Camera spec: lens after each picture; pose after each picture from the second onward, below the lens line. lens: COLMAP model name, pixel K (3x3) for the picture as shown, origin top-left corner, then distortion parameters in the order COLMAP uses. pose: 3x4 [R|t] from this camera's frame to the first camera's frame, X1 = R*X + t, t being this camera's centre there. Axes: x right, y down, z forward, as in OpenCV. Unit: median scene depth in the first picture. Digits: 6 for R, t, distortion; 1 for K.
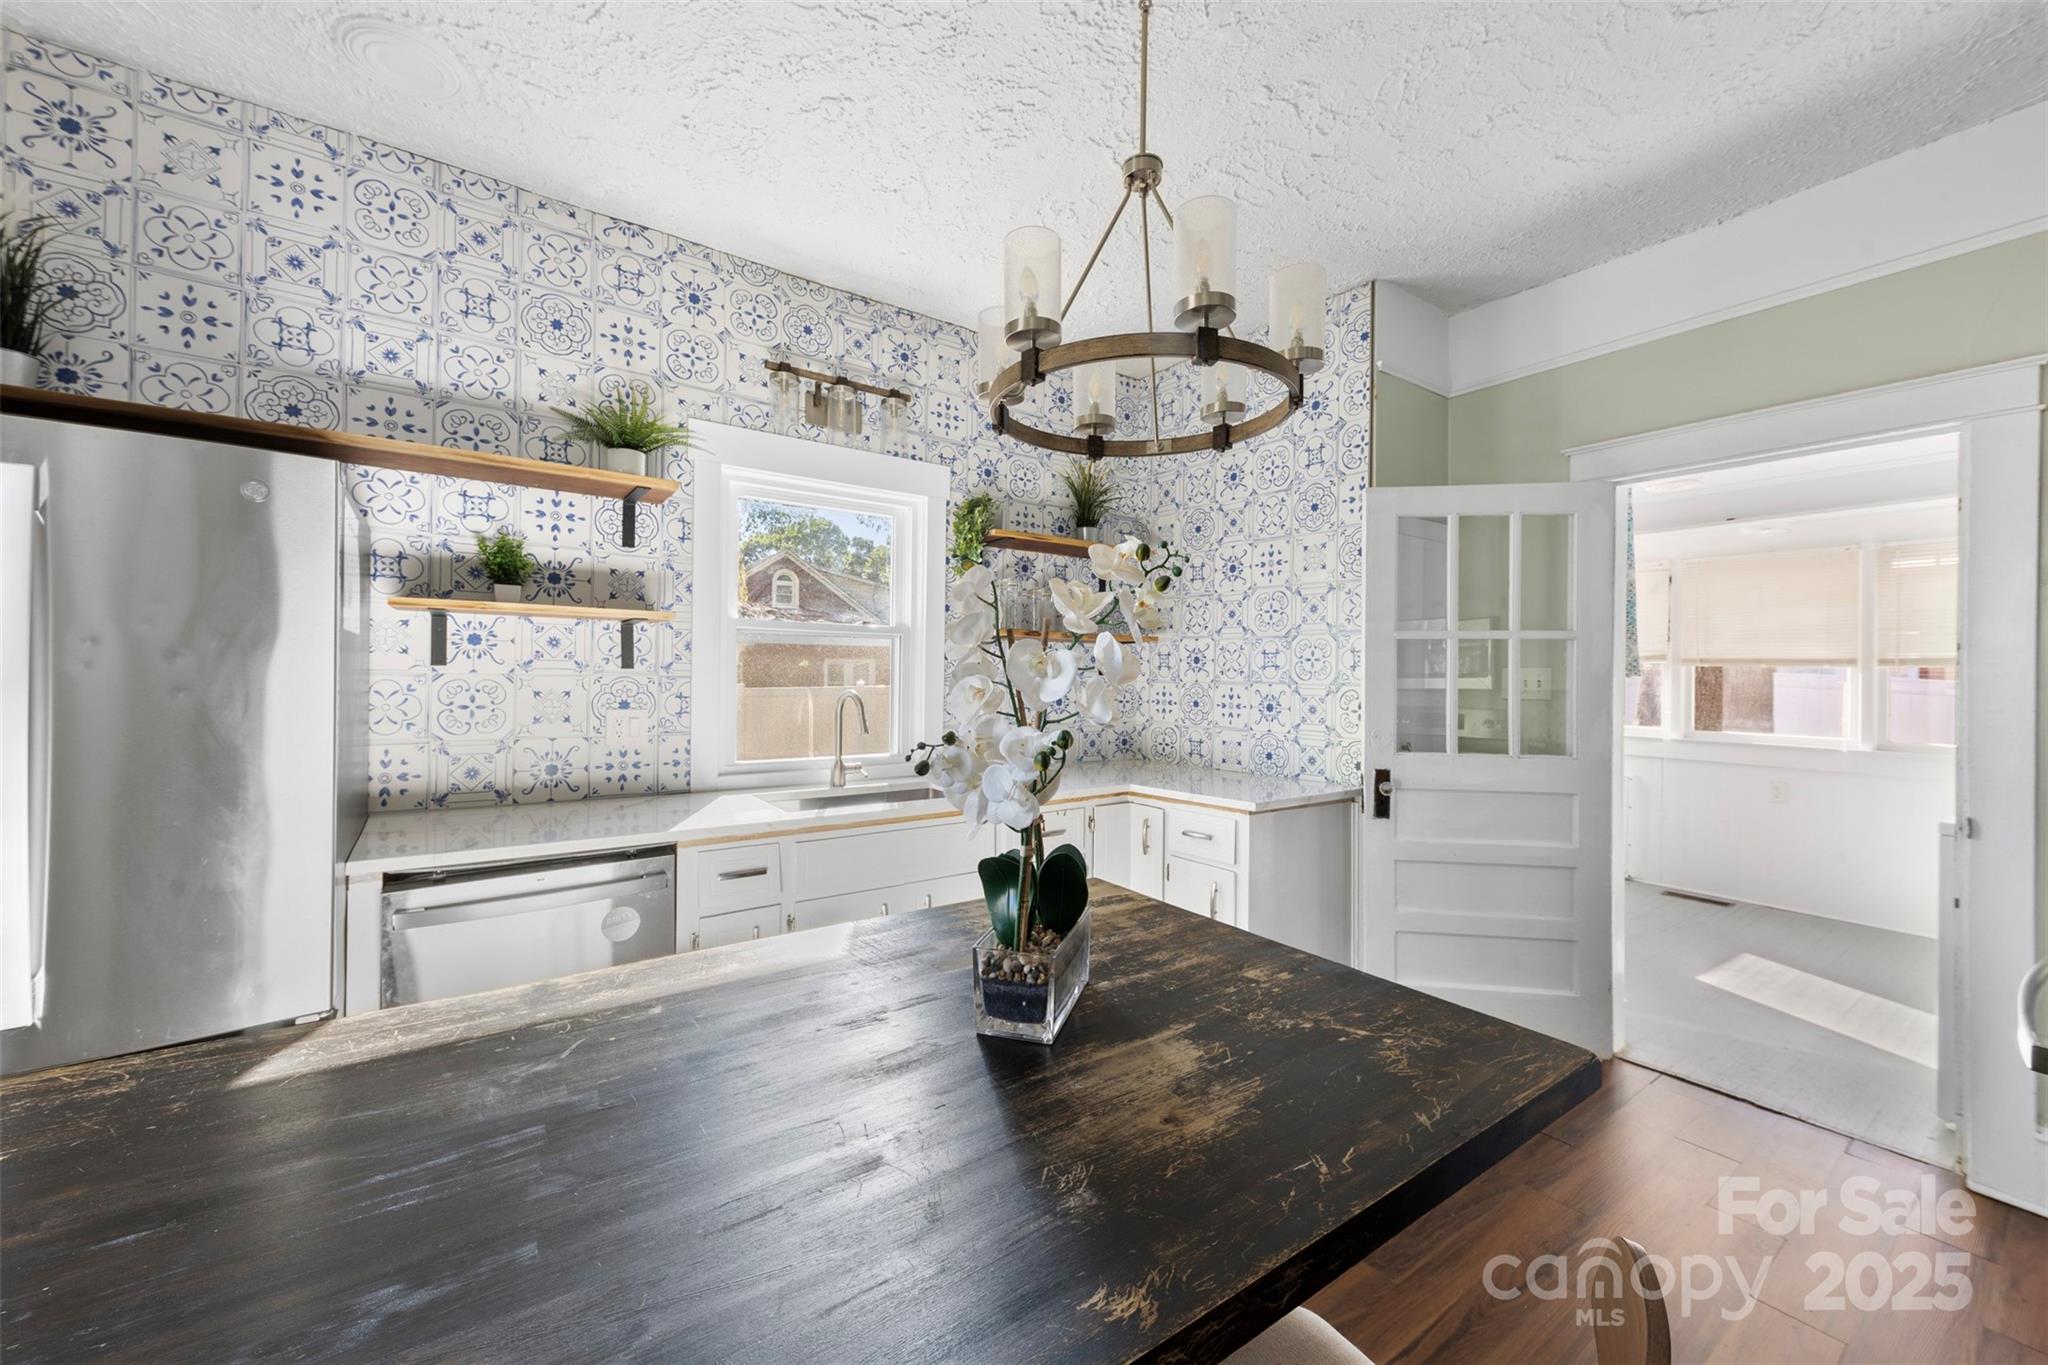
lens RADIAL K [[799.2, 0, 1034.8], [0, 799.2, 676.3], [0, 0, 1]] dist [0.018834, -0.005076]
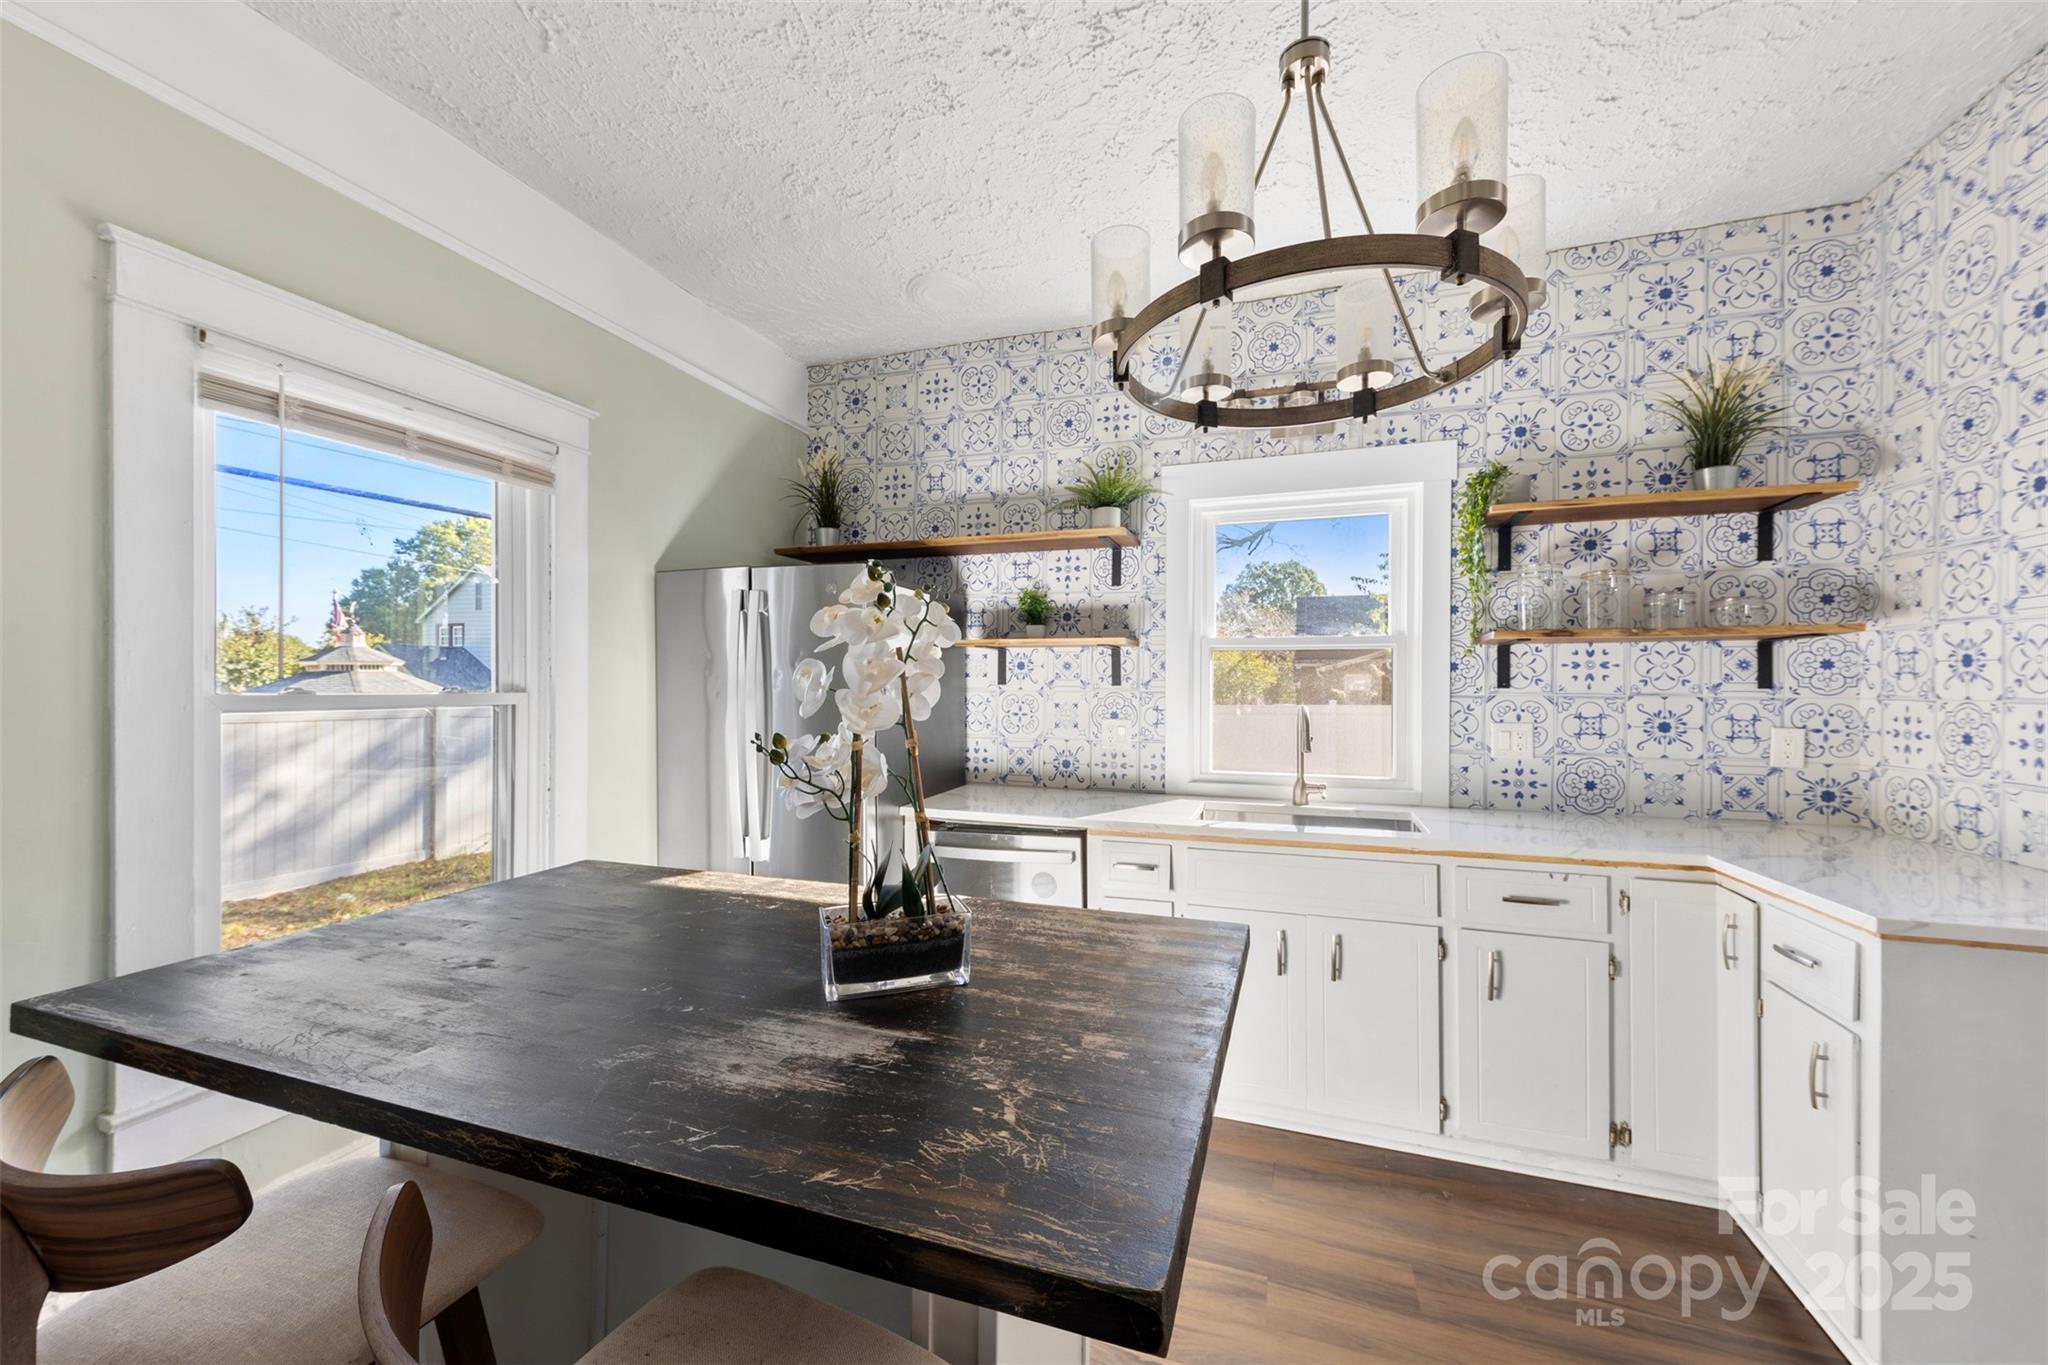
lens RADIAL K [[799.2, 0, 1033.3], [0, 799.2, 684.4], [0, 0, 1]] dist [0.018834, -0.005076]
pose [[0.568129, -0.011230, -0.822863, 0.435394], [0.002128, 0.999924, -0.012177, 0.003170], [0.822937, 0.005167, 0.568110, 0.215792]]
